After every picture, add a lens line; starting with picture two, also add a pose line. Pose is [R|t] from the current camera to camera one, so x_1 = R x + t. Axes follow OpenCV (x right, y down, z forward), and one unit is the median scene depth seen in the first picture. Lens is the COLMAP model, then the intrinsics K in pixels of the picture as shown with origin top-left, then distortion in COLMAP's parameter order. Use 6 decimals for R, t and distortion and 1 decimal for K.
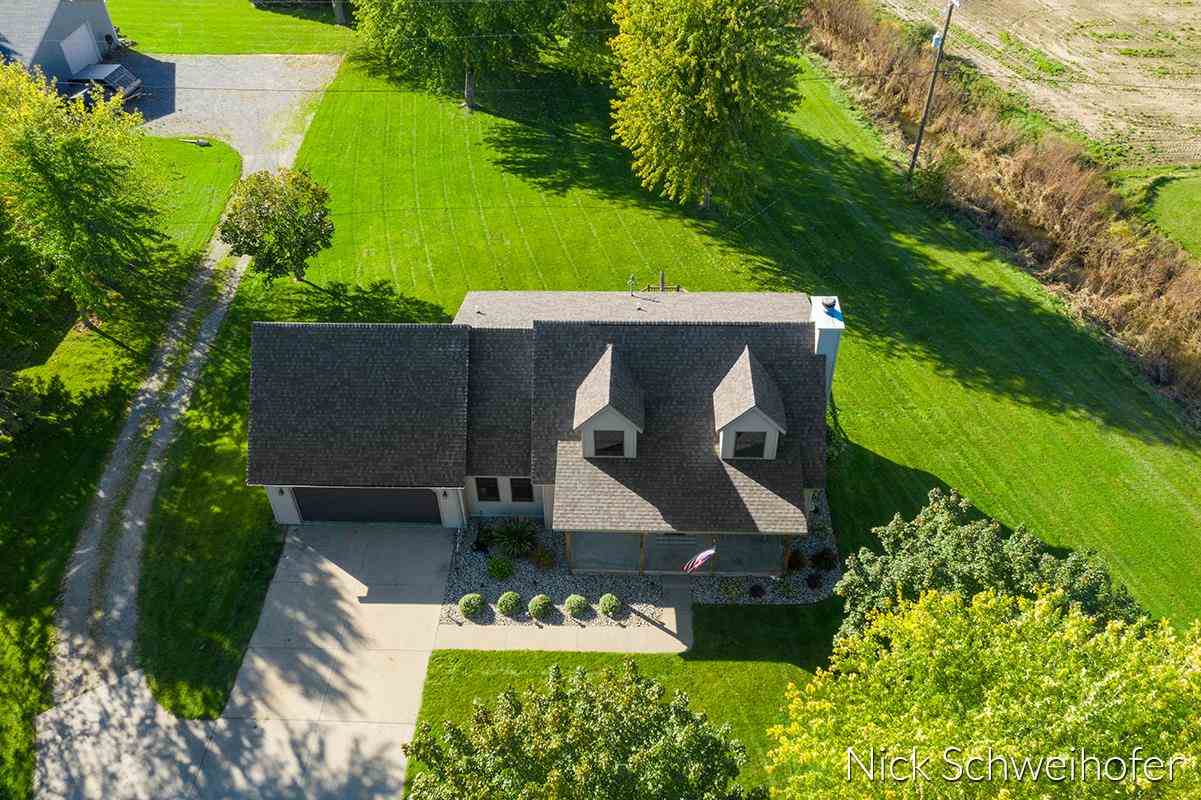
lens RADIAL K [[937.3, 0, 600.5], [0, 937.3, 400.0], [0, 0, 1]] dist [0.008491, 0.000581]
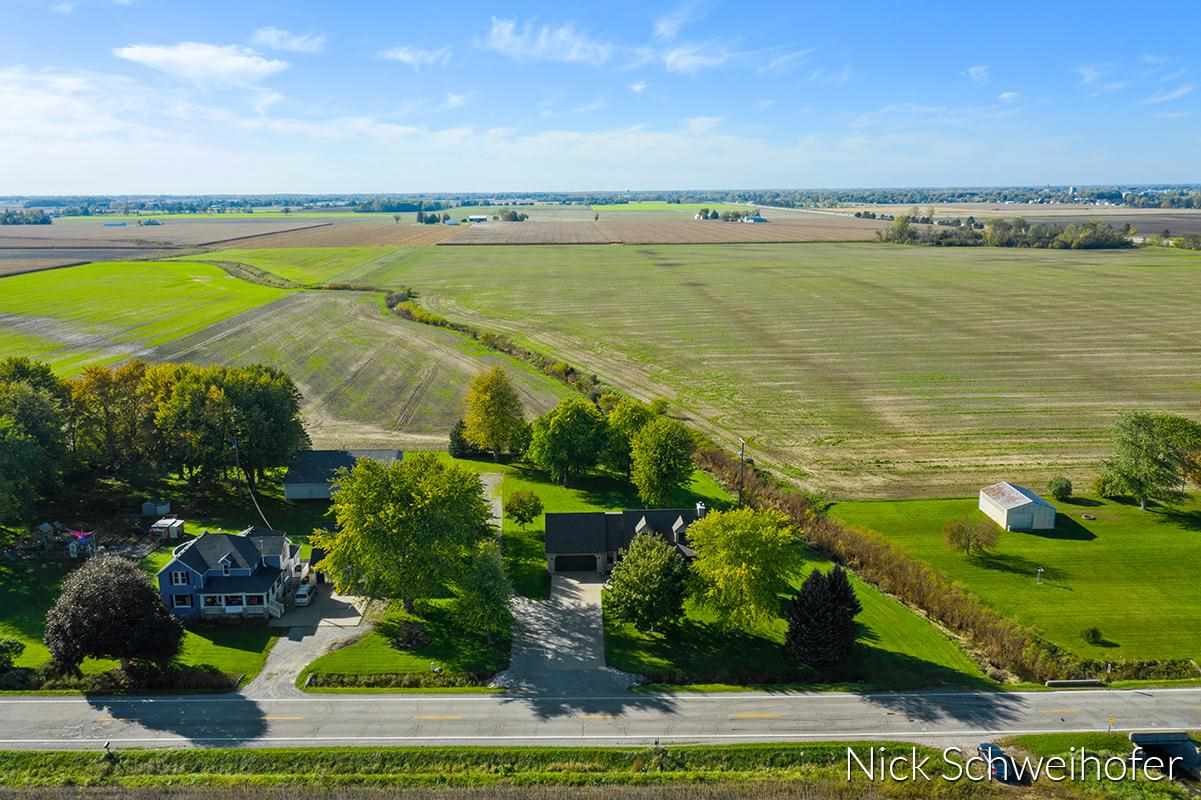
lens RADIAL K [[944.0, 0, 600.5], [0, 944.0, 400.0], [0, 0, 1]] dist [0.000241, 0.000027]
pose [[0.998073, -0.002413, 0.061998, -0.391795], [0.032470, 0.871799, -0.488786, 1.366693], [-0.052870, 0.489857, 0.870198, -2.475023]]
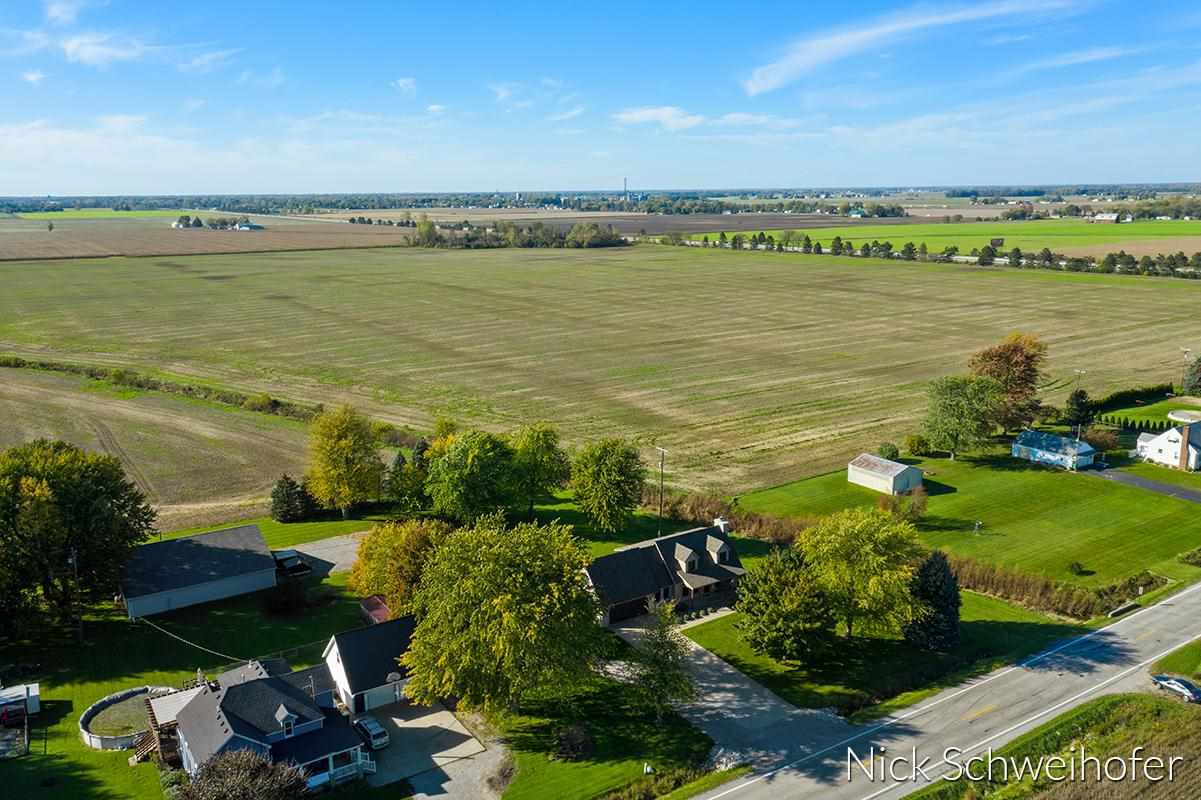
lens RADIAL K [[944.0, 0, 600.5], [0, 944.0, 400.0], [0, 0, 1]] dist [0.000241, 0.000027]
pose [[0.816384, -0.110757, 0.566789, -2.110526], [0.378222, 0.844210, -0.379811, 0.705717], [-0.436422, 0.524444, 0.731091, -1.669179]]
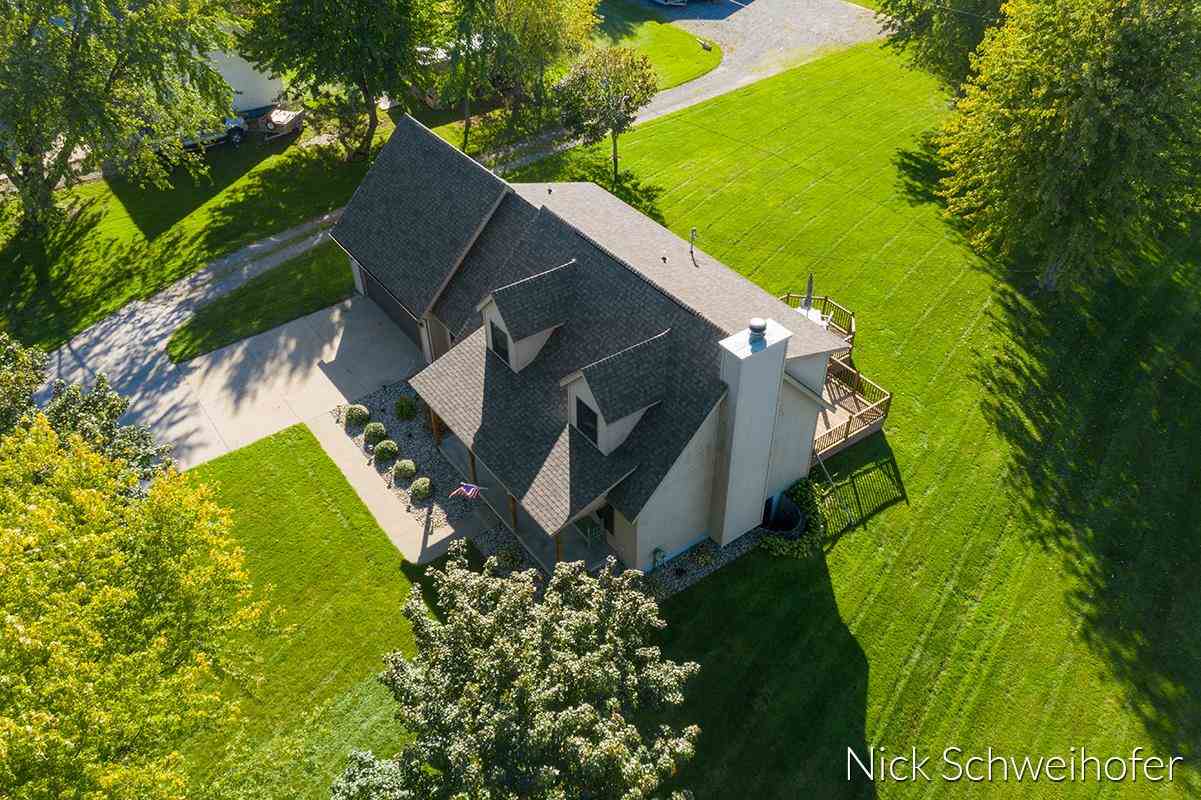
lens RADIAL K [[944.0, 0, 600.5], [0, 944.0, 400.0], [0, 0, 1]] dist [0.000241, 0.000027]
pose [[0.620670, 0.510776, -0.594875, 0.637545], [-0.521542, 0.835463, 0.173195, -0.116722], [0.585460, 0.202755, 0.784938, 0.328222]]
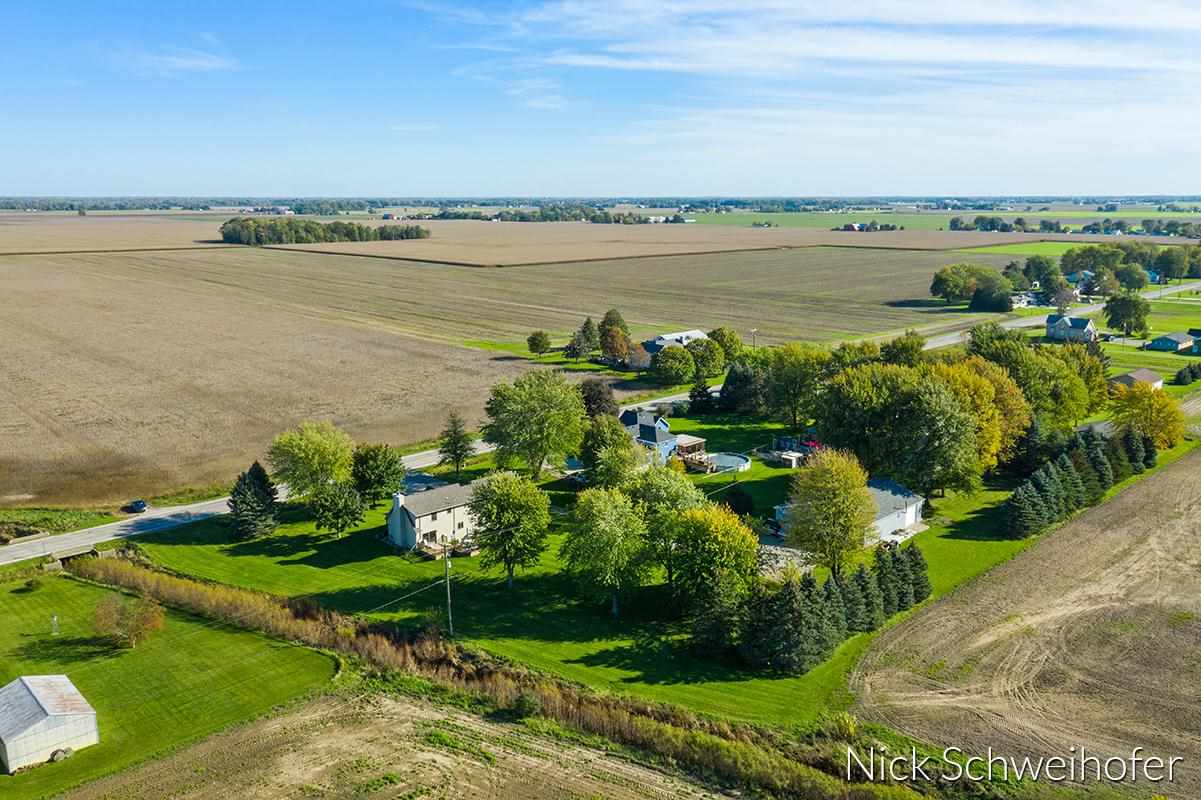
lens RADIAL K [[937.3, 0, 600.5], [0, 937.3, 400.0], [0, 0, 1]] dist [0.008491, 0.000581]
pose [[-0.684488, 0.171098, -0.708661, 2.415844], [-0.473823, 0.634347, 0.610816, -3.209182], [0.554047, 0.753876, -0.353133, 2.571620]]
